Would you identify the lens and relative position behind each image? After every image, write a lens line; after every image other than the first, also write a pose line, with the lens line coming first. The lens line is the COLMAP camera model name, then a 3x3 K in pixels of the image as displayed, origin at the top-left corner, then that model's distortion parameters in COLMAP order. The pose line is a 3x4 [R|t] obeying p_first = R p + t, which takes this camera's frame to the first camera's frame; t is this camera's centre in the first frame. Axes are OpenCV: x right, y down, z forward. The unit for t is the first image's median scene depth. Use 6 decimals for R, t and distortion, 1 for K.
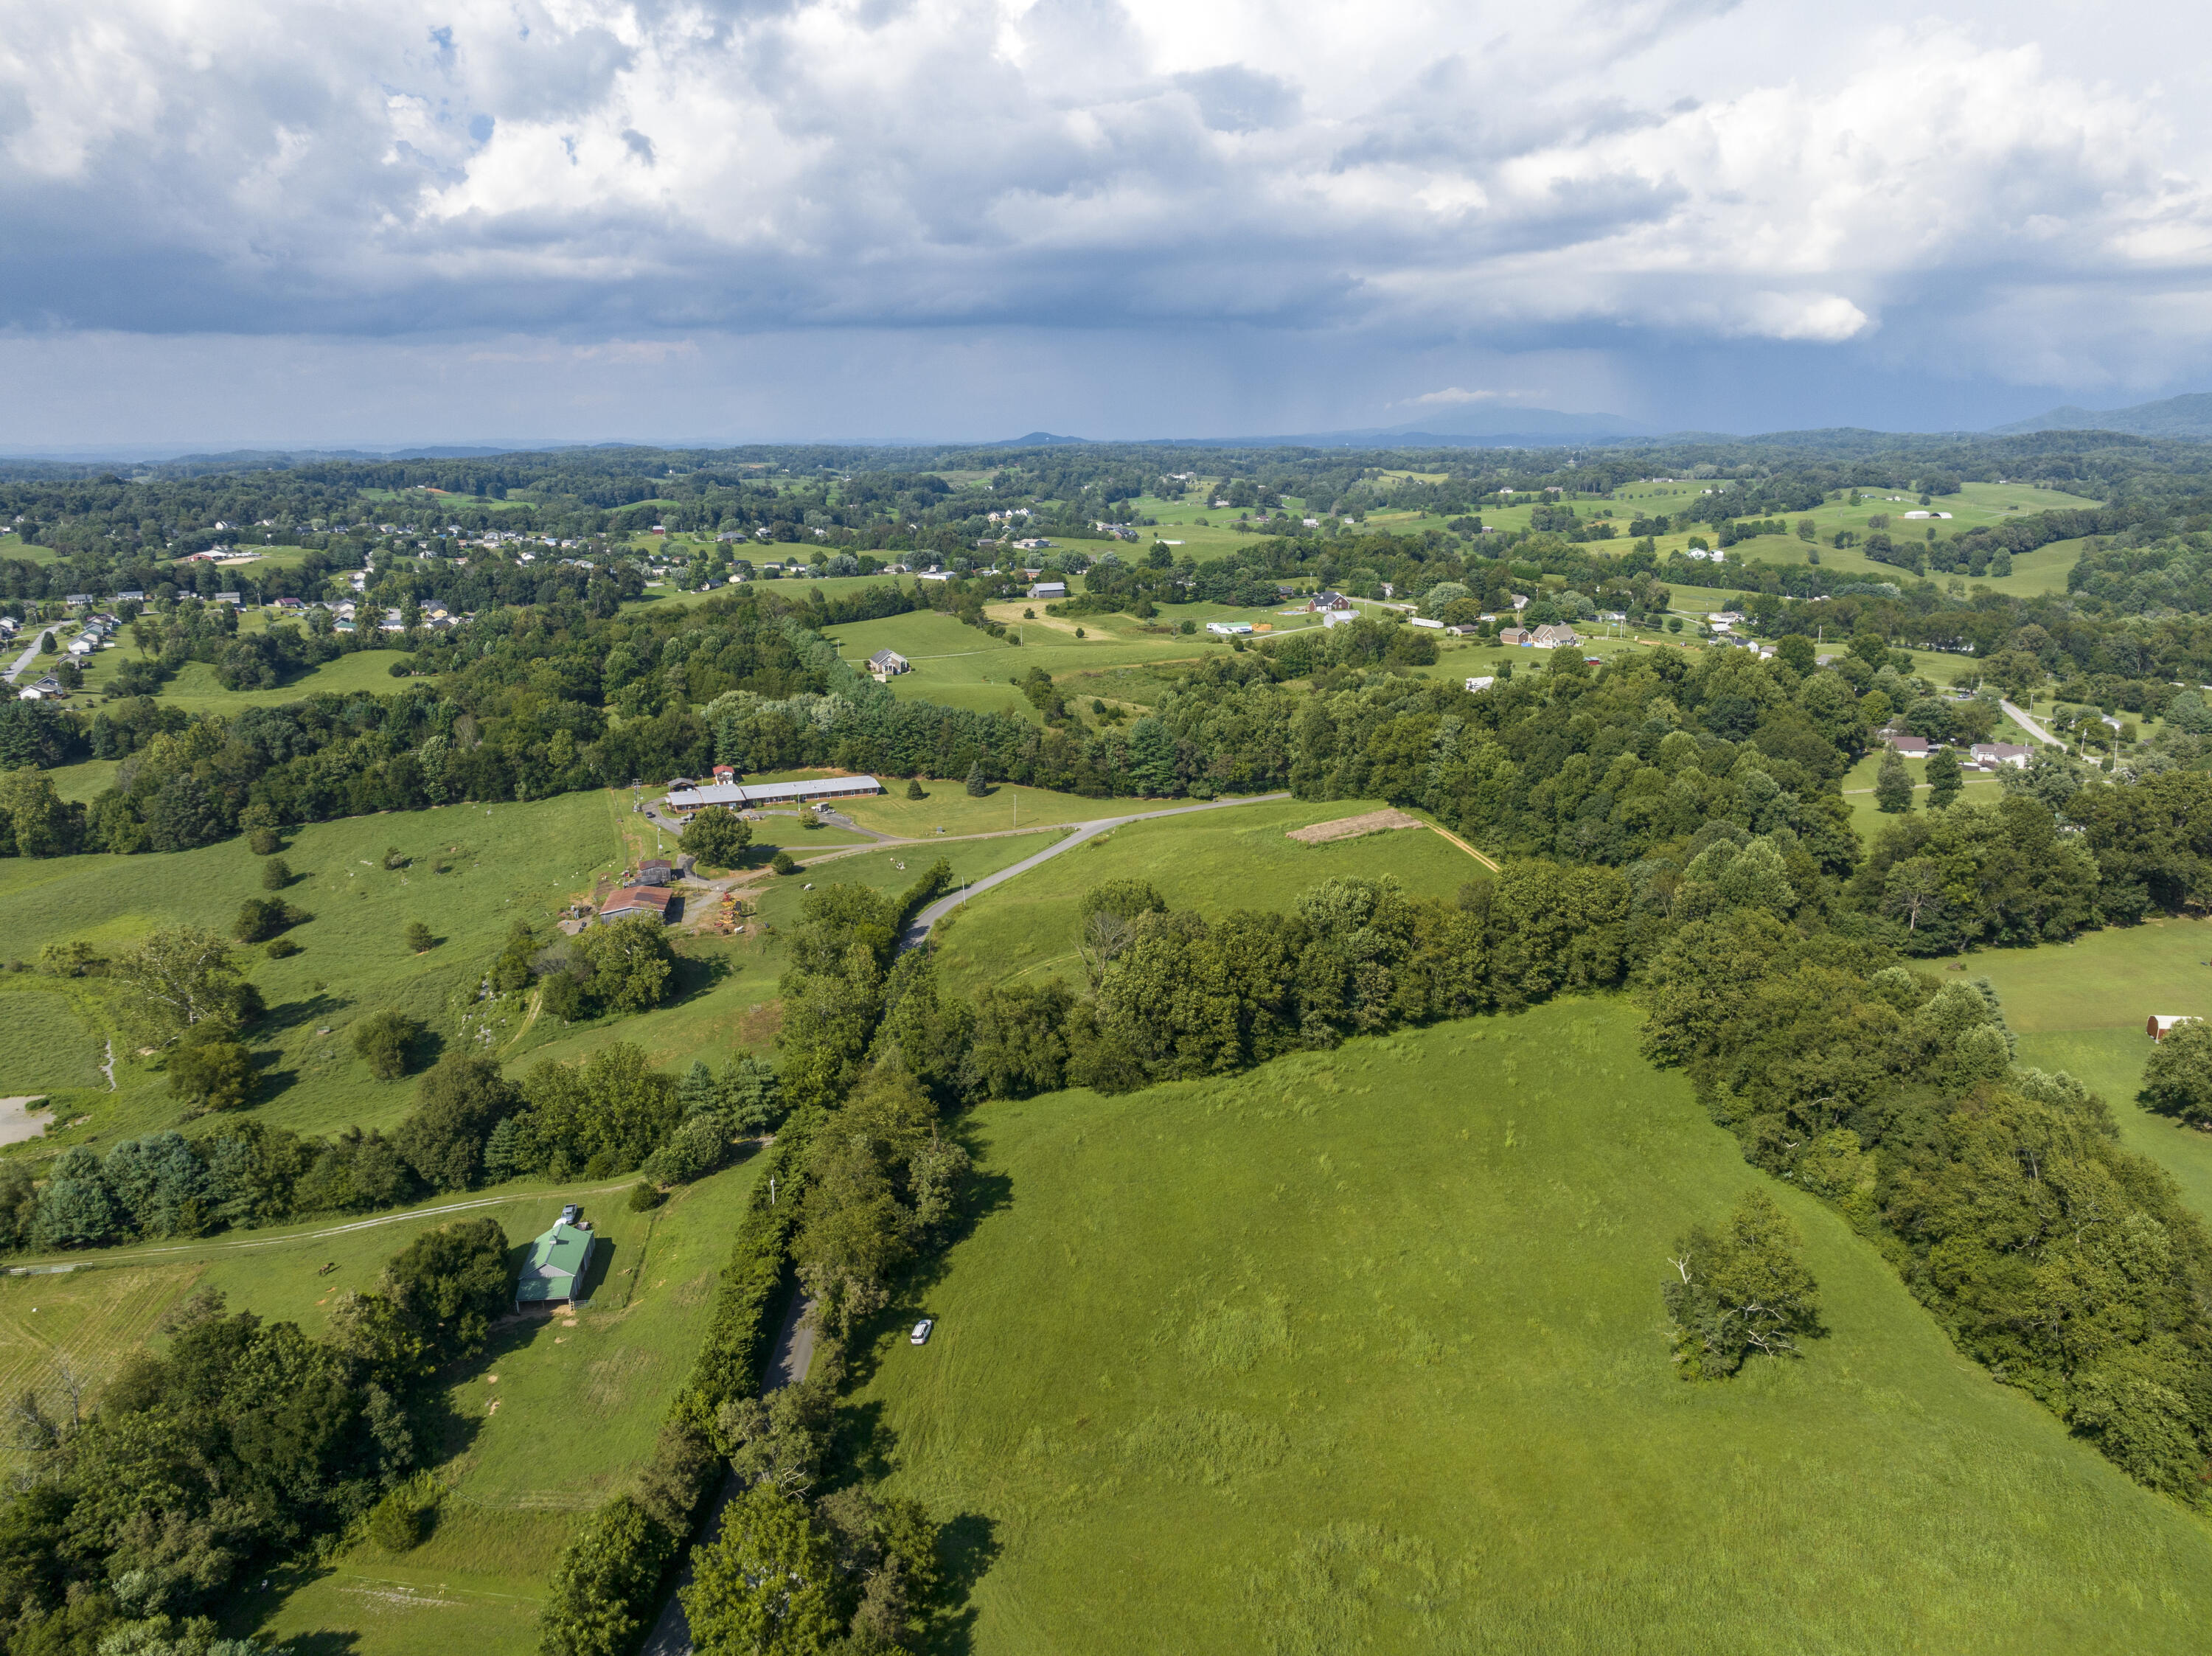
lens RADIAL K [[1546.6, 0, 1110.7], [0, 1546.6, 837.2], [0, 0, 1]] dist [-0.035839, -0.002523]
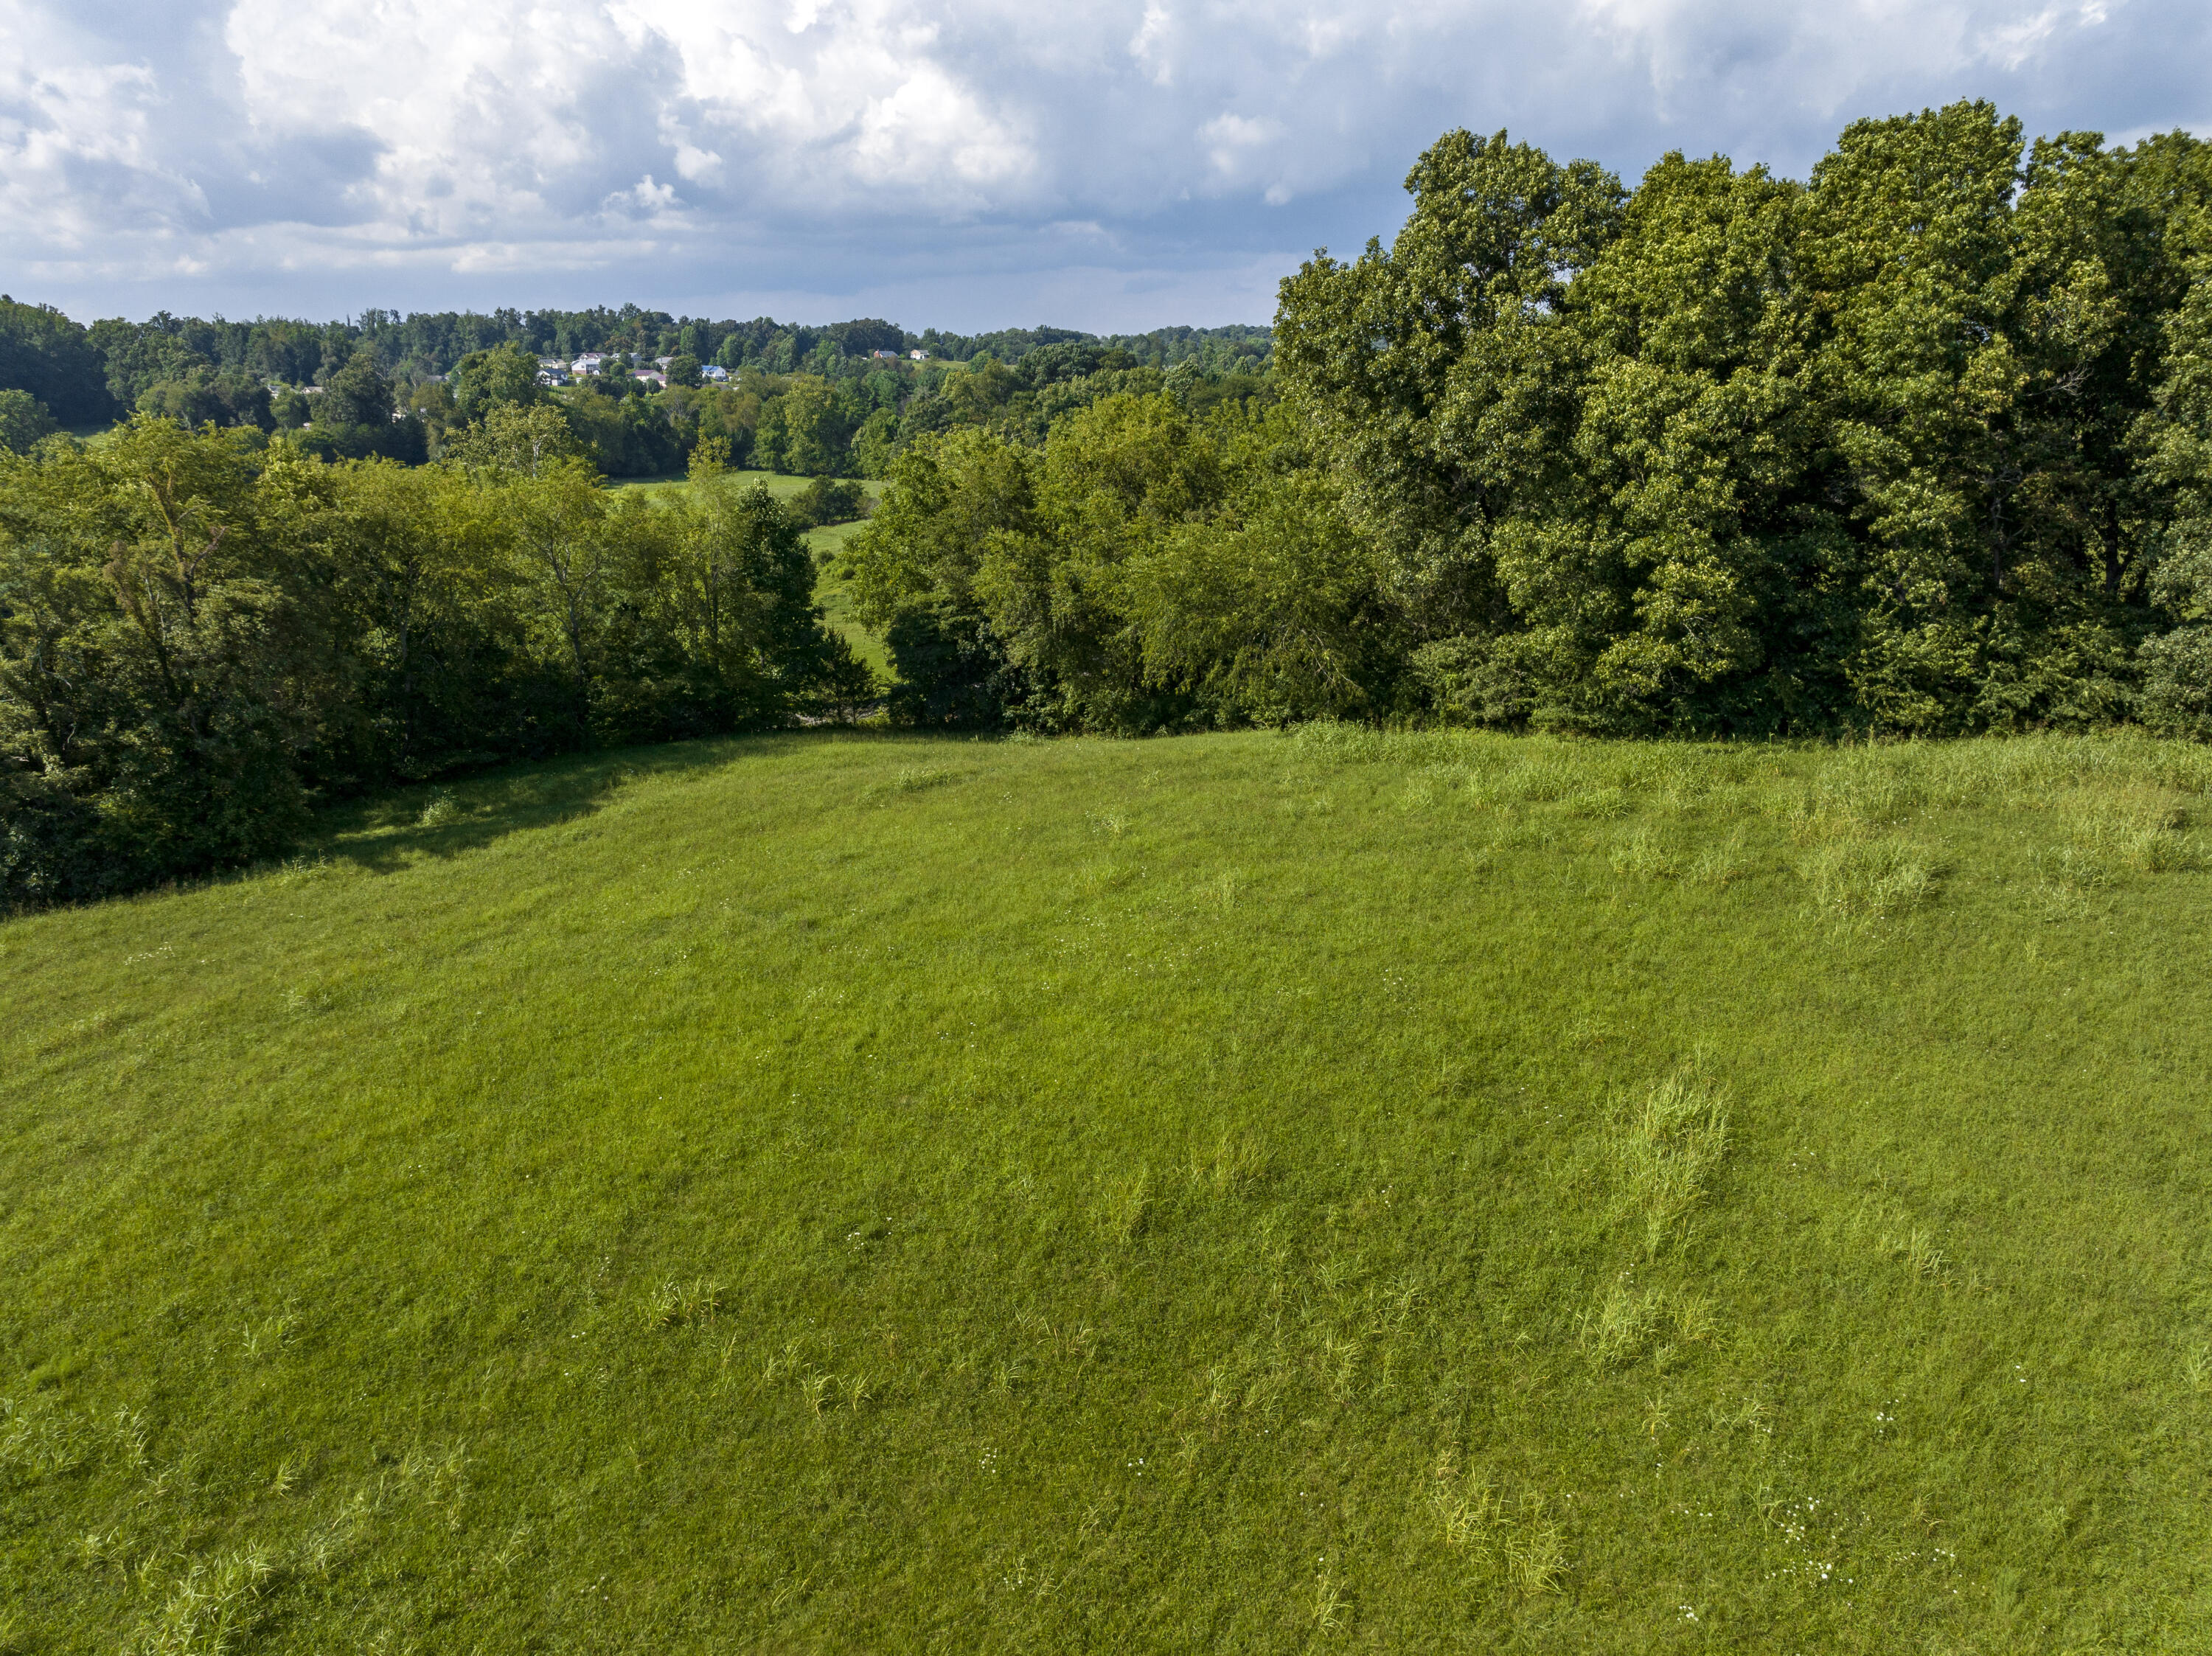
lens RADIAL K [[1546.2, 0, 1110.8], [0, 1546.2, 831.3], [0, 0, 1]] dist [-0.041527, 0.000064]
pose [[0.719716, 0.205103, -0.663280, 0.091659], [-0.176953, 0.978006, 0.110415, 0.085264], [0.671339, 0.037902, 0.740181, 0.415207]]
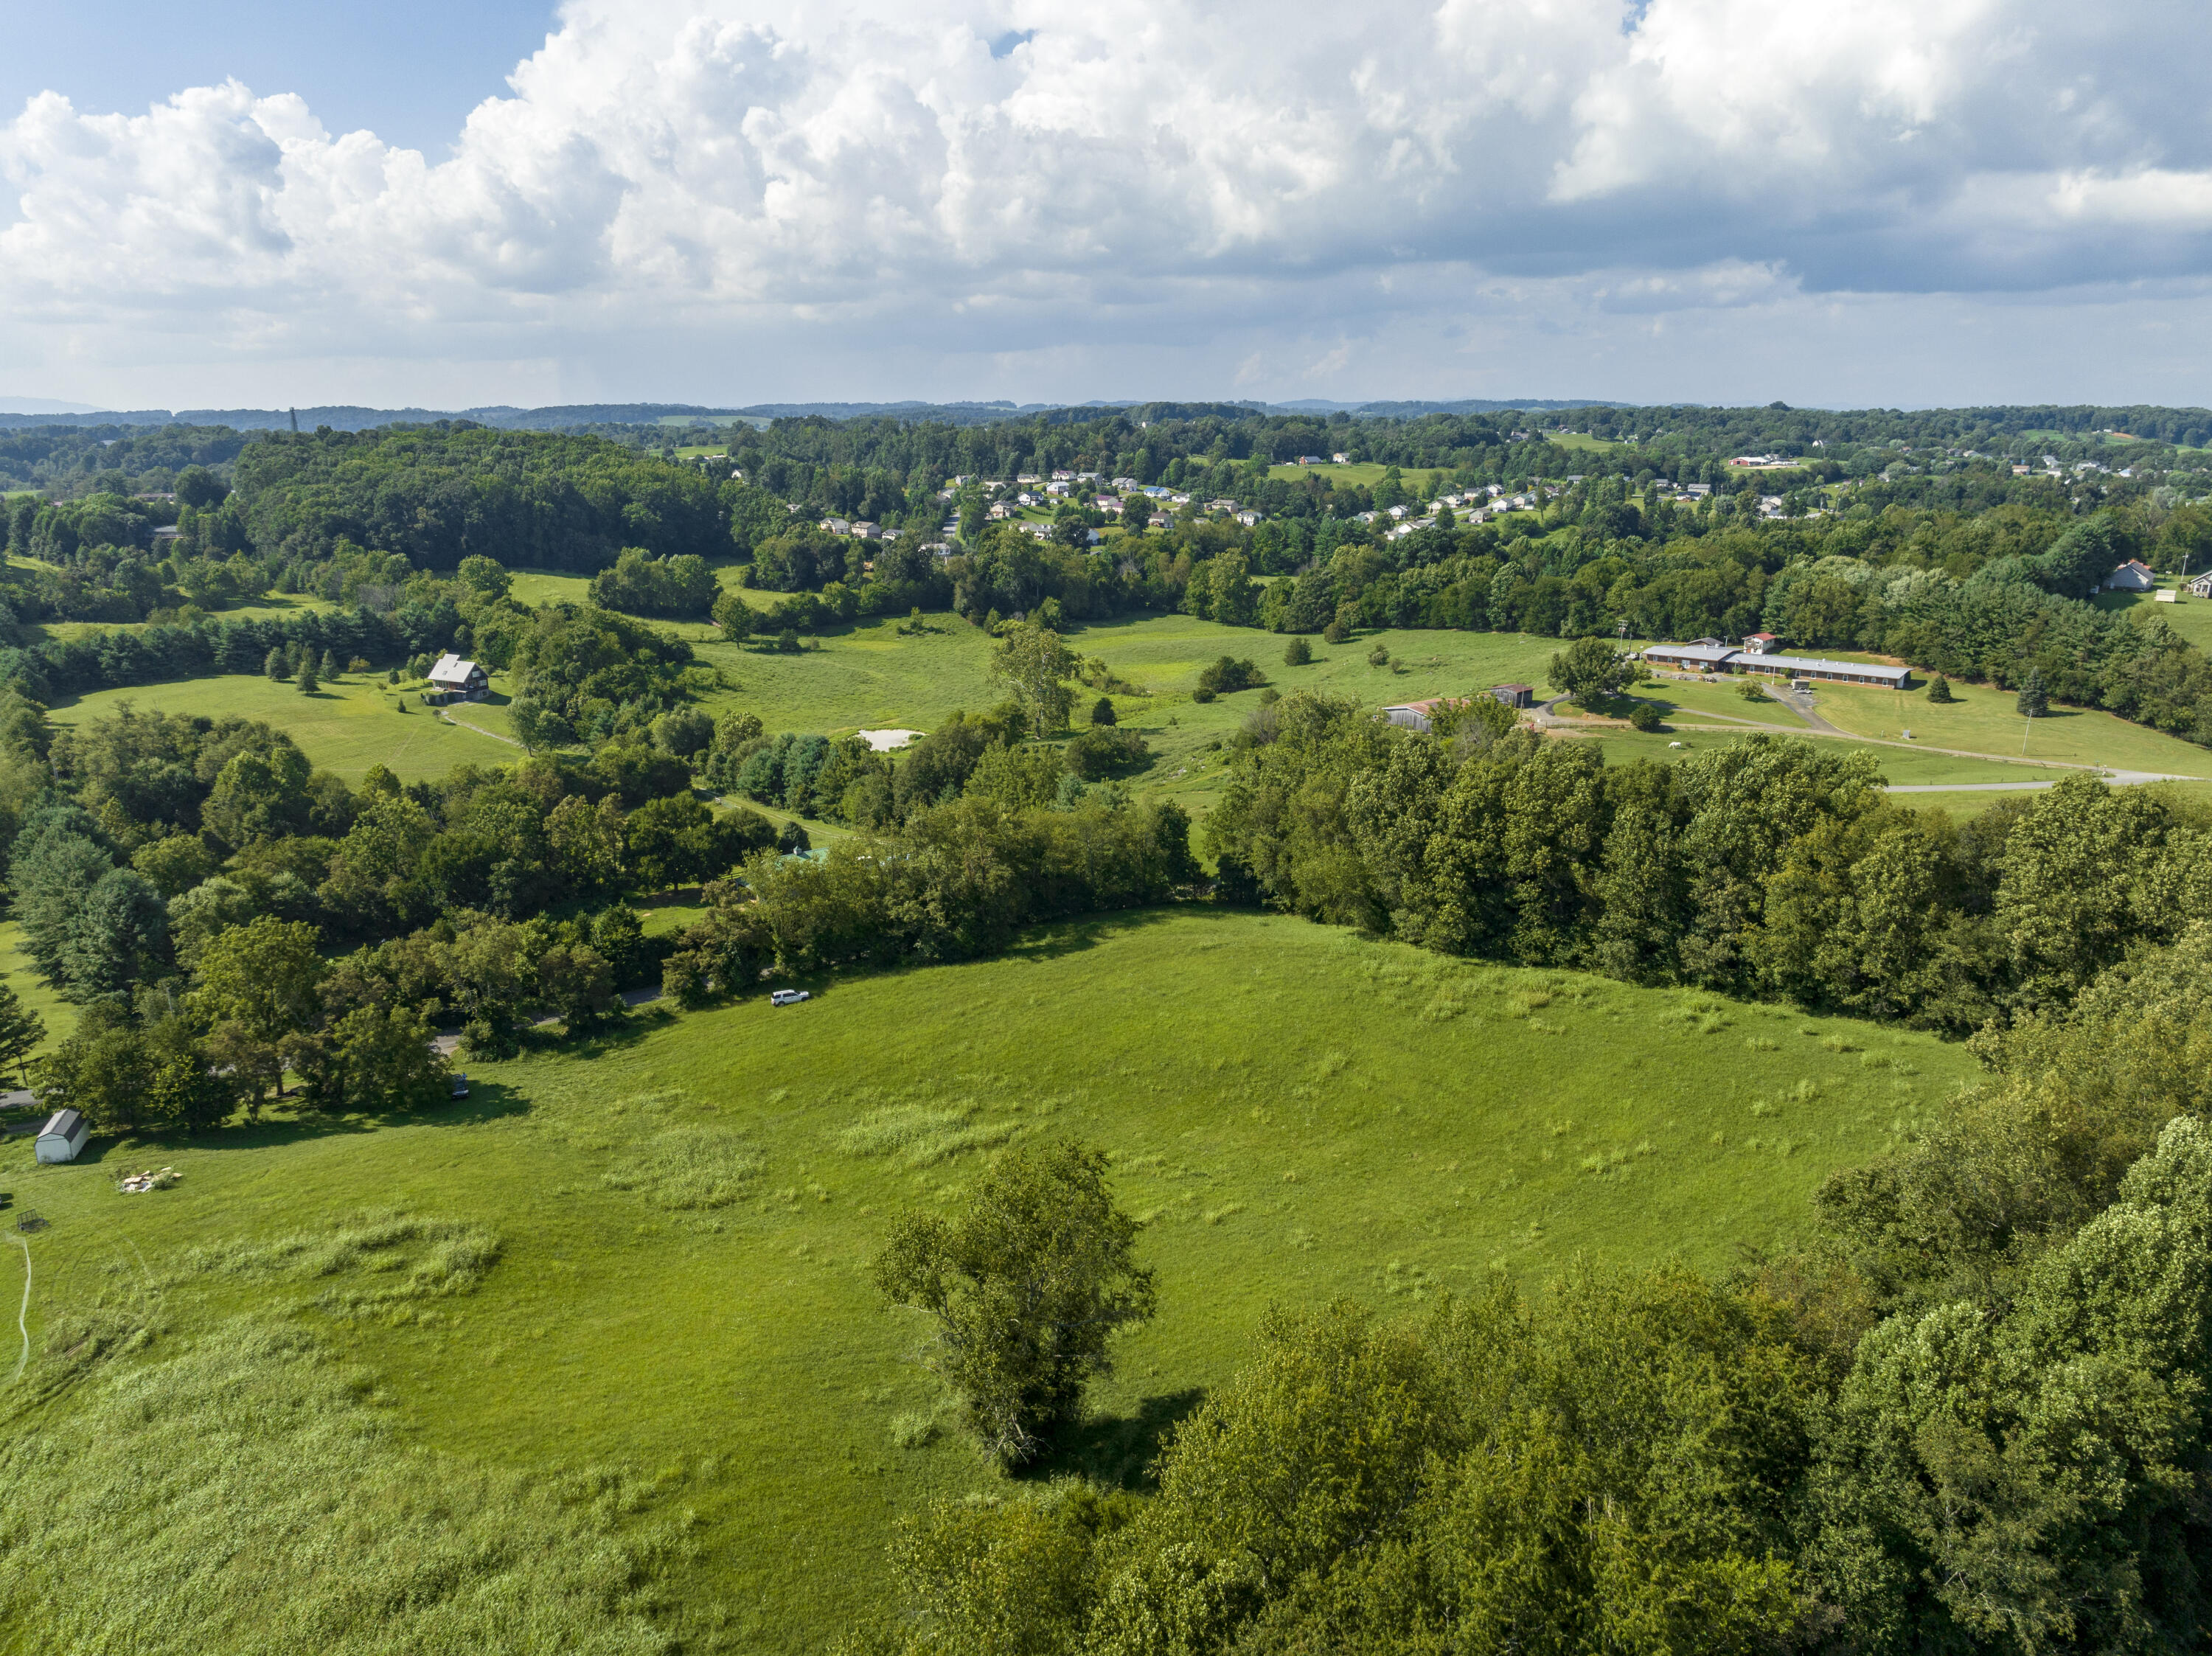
lens RADIAL K [[1546.6, 0, 1110.7], [0, 1546.6, 837.2], [0, 0, 1]] dist [-0.035839, -0.002523]
pose [[0.503814, 0.237290, -0.830581, 0.301075], [-0.218626, 0.965252, 0.143150, 0.020099], [0.835688, 0.109466, 0.538185, 0.265249]]
